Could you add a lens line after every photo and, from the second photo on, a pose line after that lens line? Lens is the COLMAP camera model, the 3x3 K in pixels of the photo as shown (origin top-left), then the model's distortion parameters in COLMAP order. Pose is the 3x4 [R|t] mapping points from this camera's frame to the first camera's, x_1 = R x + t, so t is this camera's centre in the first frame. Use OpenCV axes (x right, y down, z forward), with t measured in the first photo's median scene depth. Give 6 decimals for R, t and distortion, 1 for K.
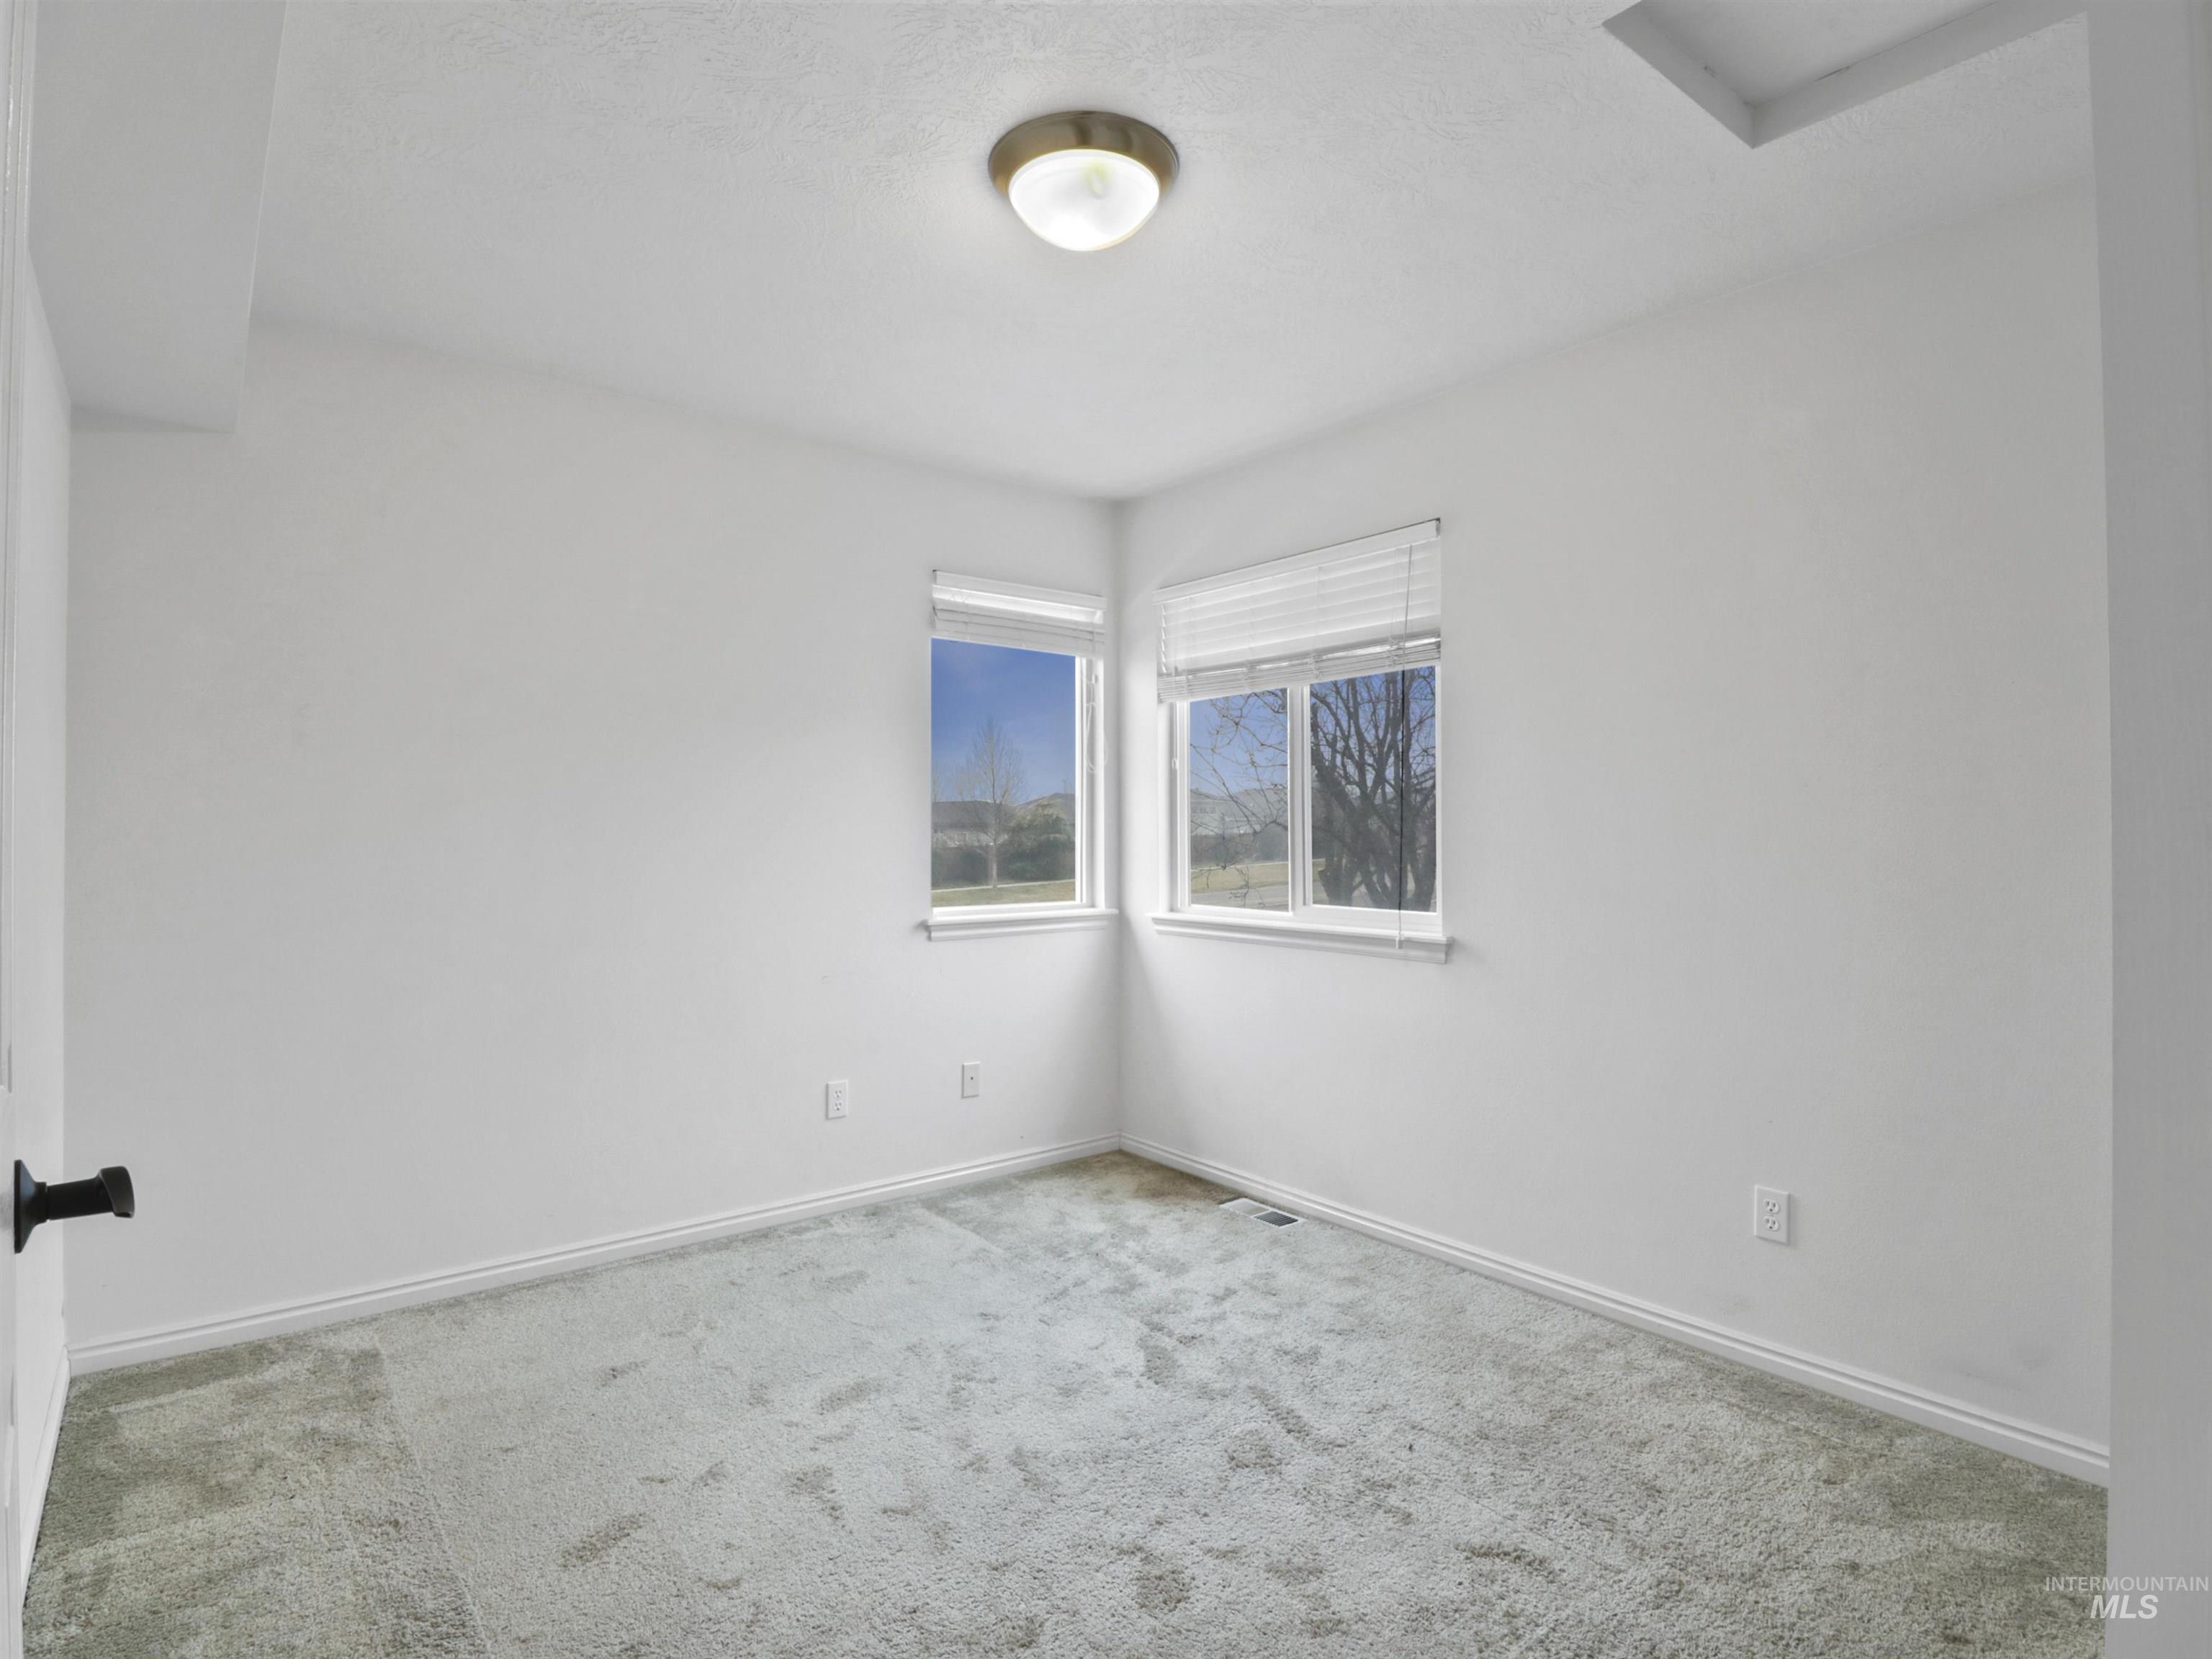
lens RADIAL K [[1154.4, 0, 1067.5], [0, 1154.4, 812.3], [0, 0, 1]] dist [0.002875, -0.014675]
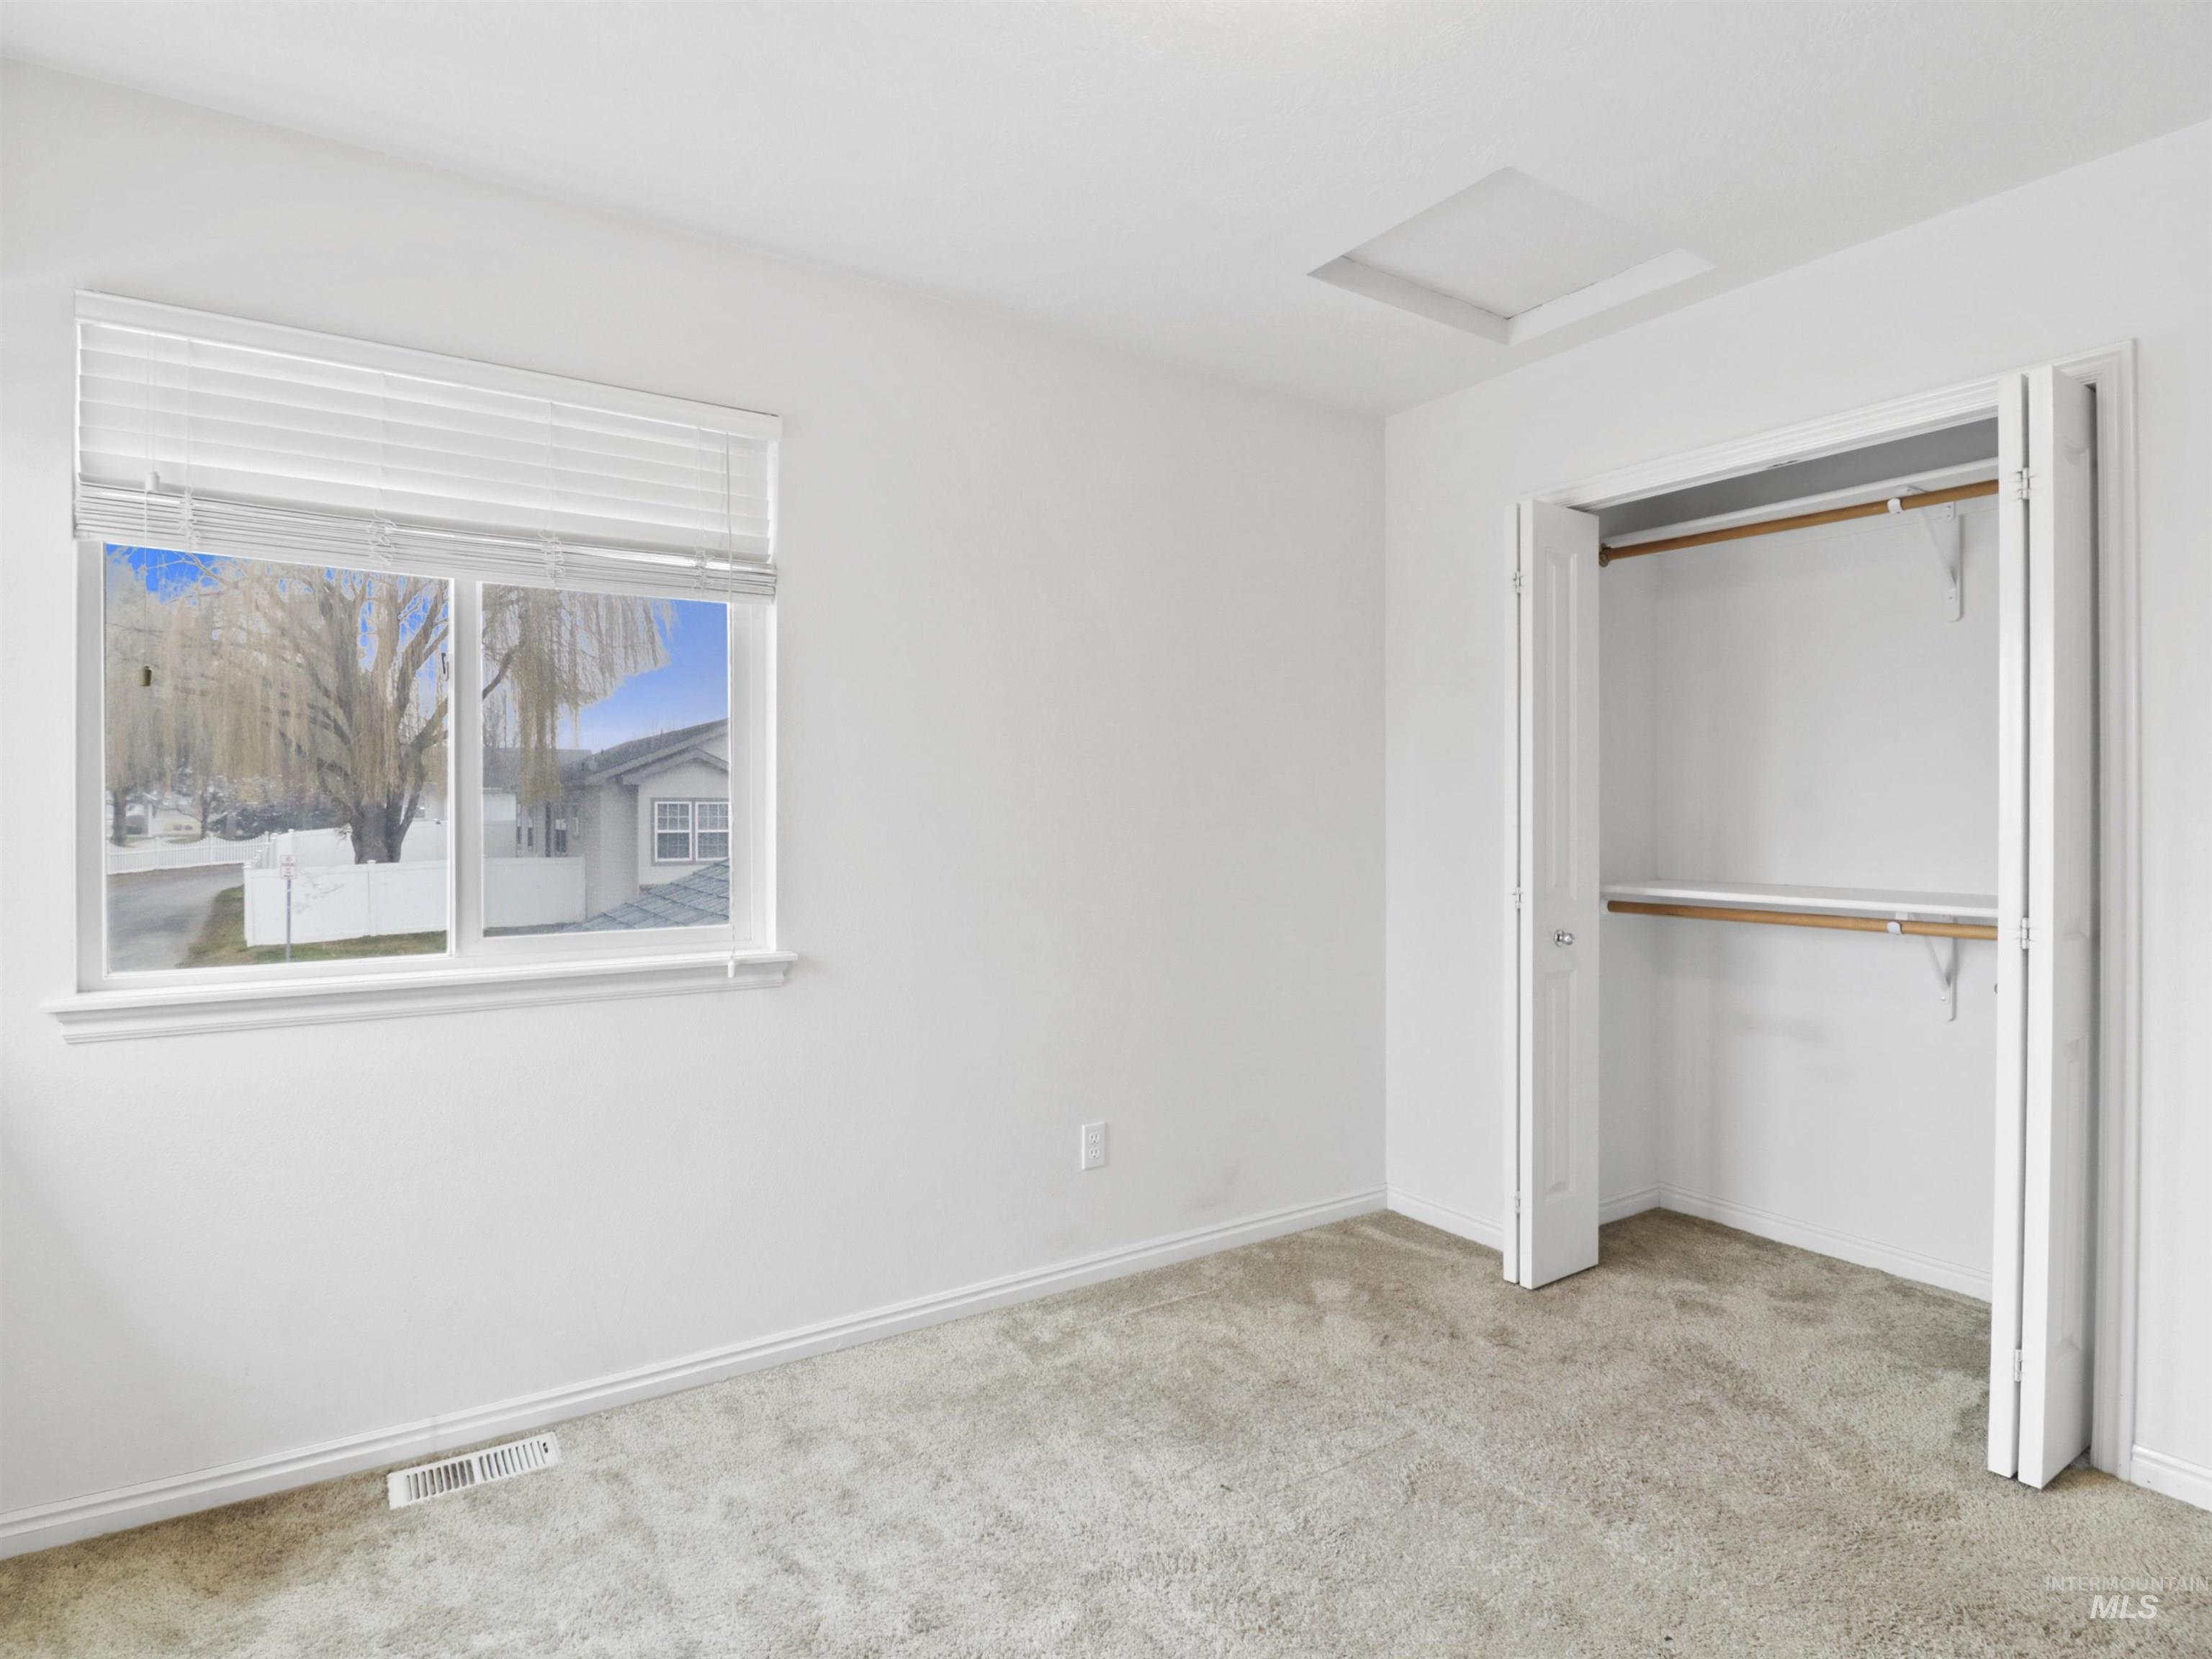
lens RADIAL K [[1154.4, 0, 1067.5], [0, 1154.4, 812.3], [0, 0, 1]] dist [0.002875, -0.014675]
pose [[0.071604, 0.000463, 0.997433, -0.453051], [-0.019027, 0.999819, 0.000902, 0.008065], [-0.997252, -0.019043, 0.071600, 0.767333]]
